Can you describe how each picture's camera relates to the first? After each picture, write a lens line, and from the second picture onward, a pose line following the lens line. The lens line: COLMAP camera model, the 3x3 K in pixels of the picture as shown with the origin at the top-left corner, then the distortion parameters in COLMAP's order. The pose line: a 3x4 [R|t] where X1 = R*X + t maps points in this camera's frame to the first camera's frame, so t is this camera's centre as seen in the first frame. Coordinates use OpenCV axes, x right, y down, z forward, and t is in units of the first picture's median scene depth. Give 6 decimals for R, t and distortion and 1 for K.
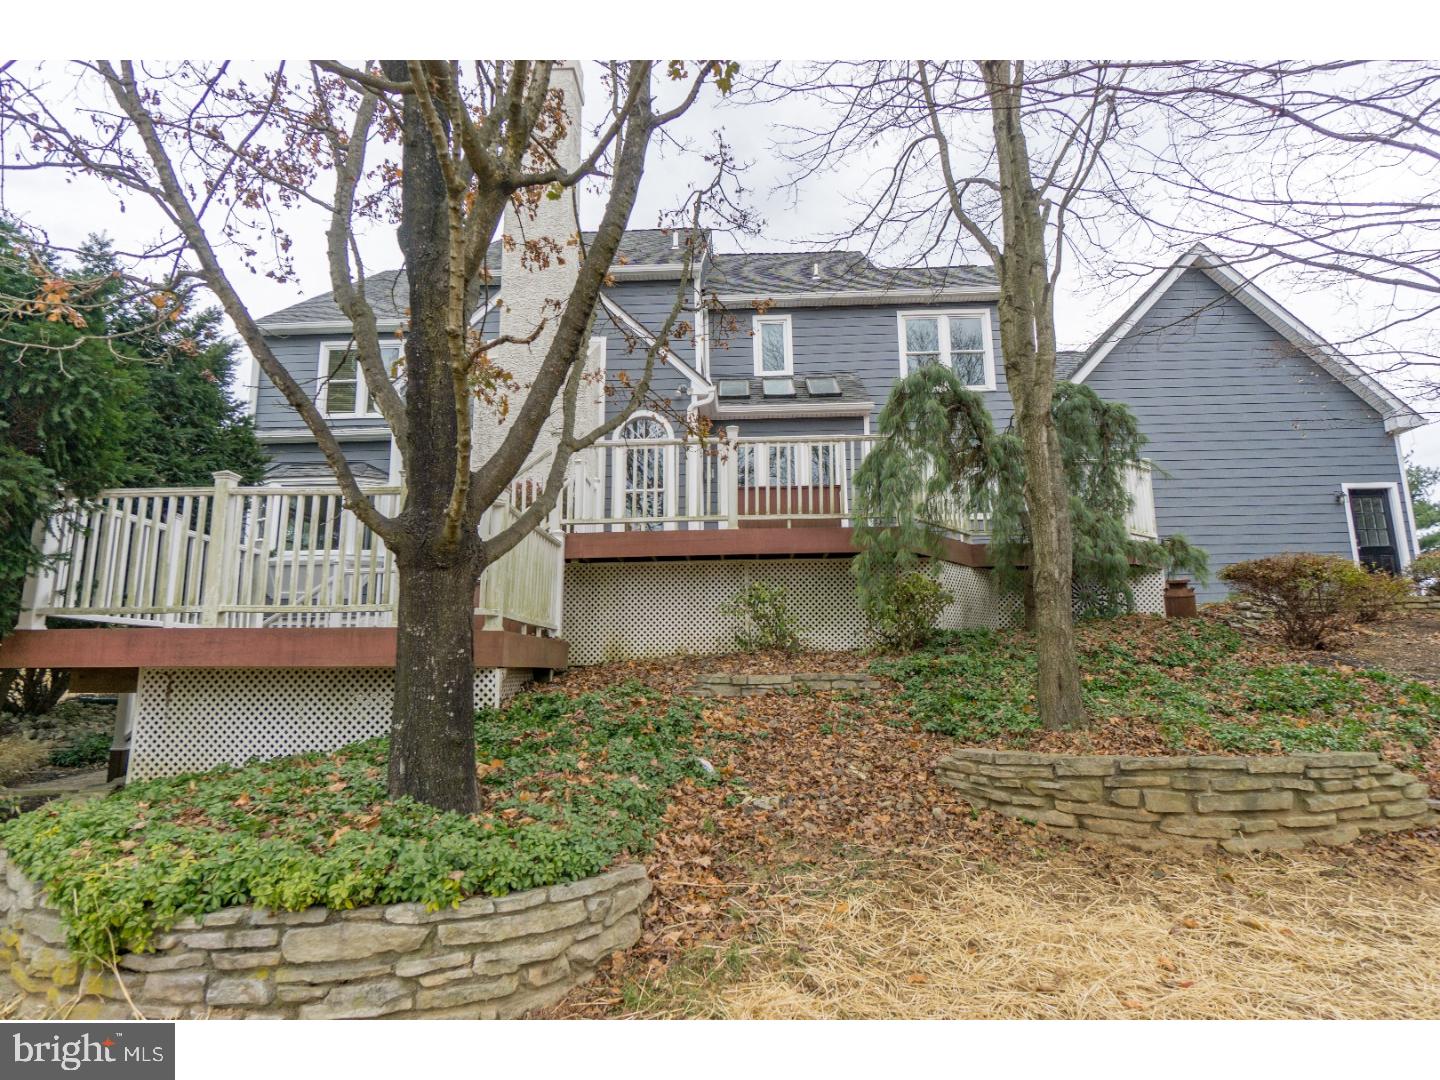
lens RADIAL K [[799.7, 0, 715.9], [0, 799.7, 544.2], [0, 0, 1]] dist [0.003953, 0.000261]
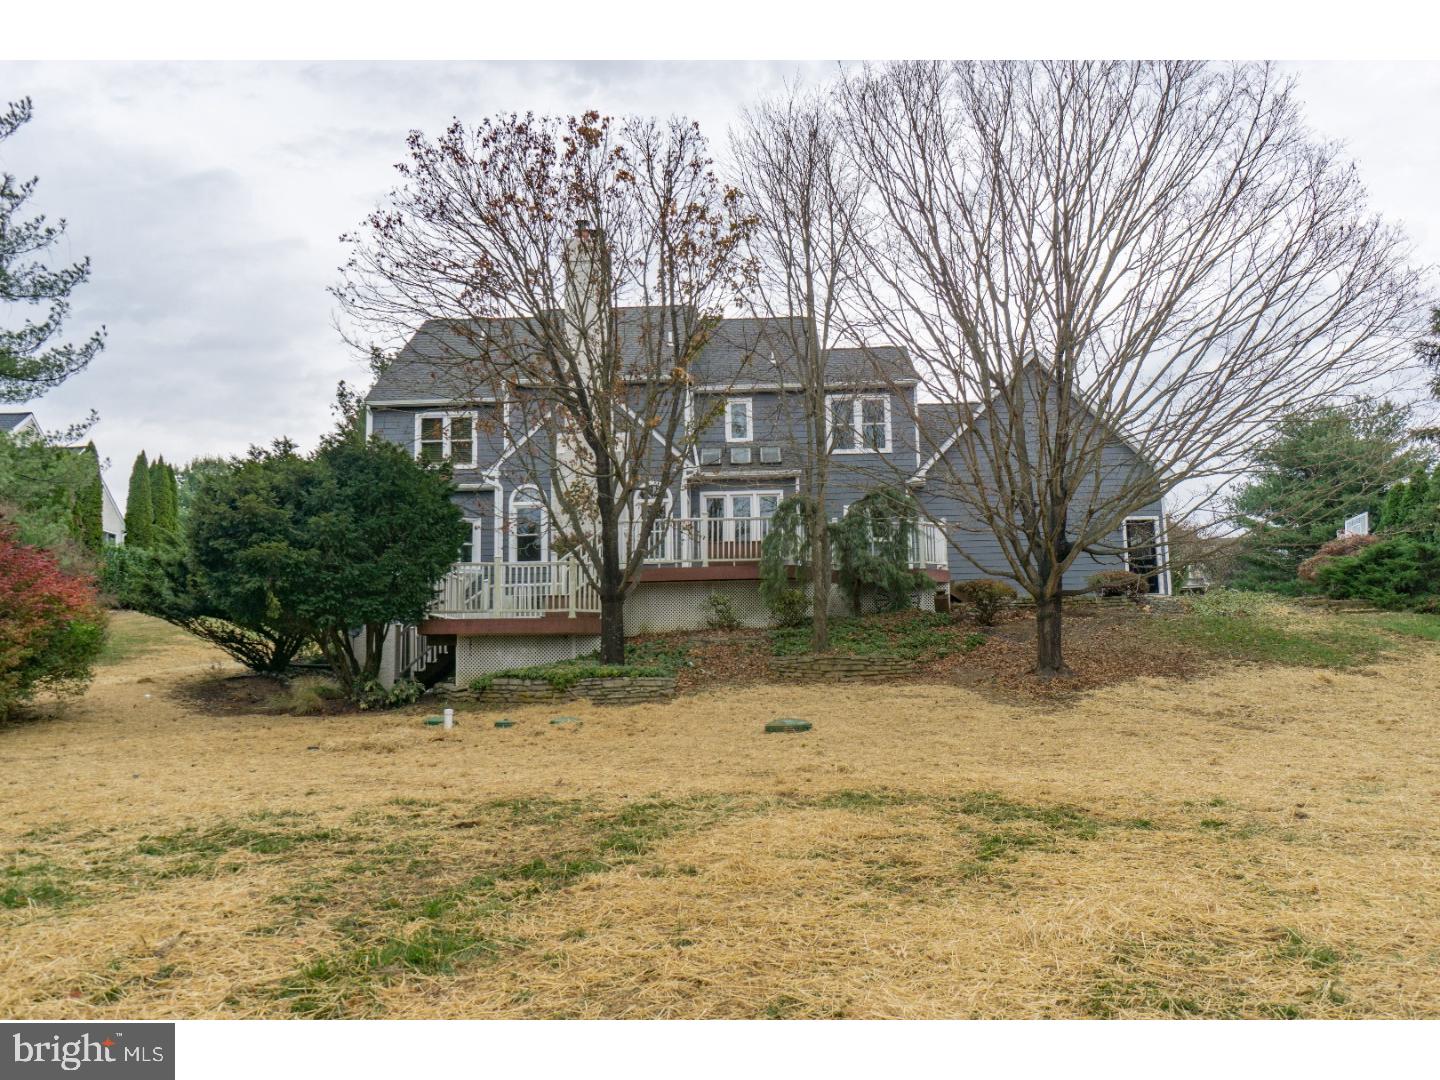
lens RADIAL K [[1130.6, 0, 721.9], [0, 1130.6, 537.3], [0, 0, 1]] dist [-0.003838, -0.000195]
pose [[0.999943, -0.004240, 0.009761, 0.032375], [0.003908, 0.999421, 0.033788, -0.172016], [-0.009899, -0.033748, 0.999381, -1.660663]]
